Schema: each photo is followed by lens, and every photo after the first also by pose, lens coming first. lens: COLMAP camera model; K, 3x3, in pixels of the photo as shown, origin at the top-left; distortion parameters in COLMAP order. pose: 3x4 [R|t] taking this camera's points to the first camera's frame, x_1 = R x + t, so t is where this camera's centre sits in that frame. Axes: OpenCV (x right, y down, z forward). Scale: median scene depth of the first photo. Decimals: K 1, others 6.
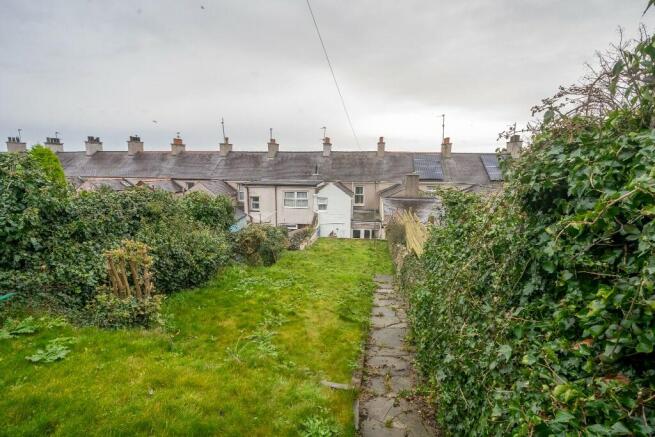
lens RADIAL K [[325.9, 0, 327.5], [0, 325.9, 218.5], [0, 0, 1]] dist [-0.088574, 0.034998]
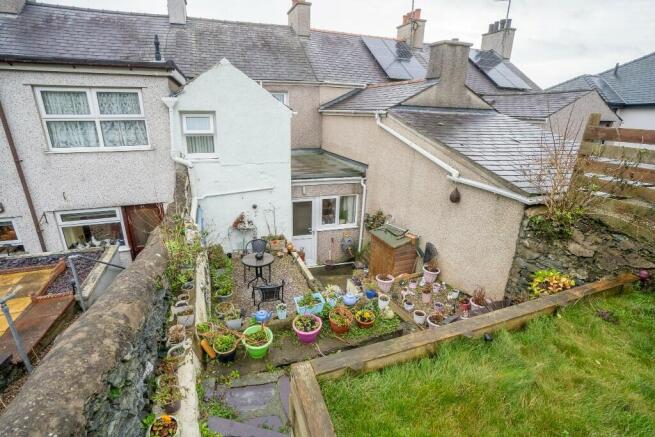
lens RADIAL K [[325.9, 0, 327.5], [0, 325.9, 218.5], [0, 0, 1]] dist [-0.088574, 0.034998]
pose [[0.893821, -0.140071, 0.425985, -0.047228], [0.067416, 0.981140, 0.181160, -0.011566], [-0.443326, -0.133206, 0.886407, 0.666868]]
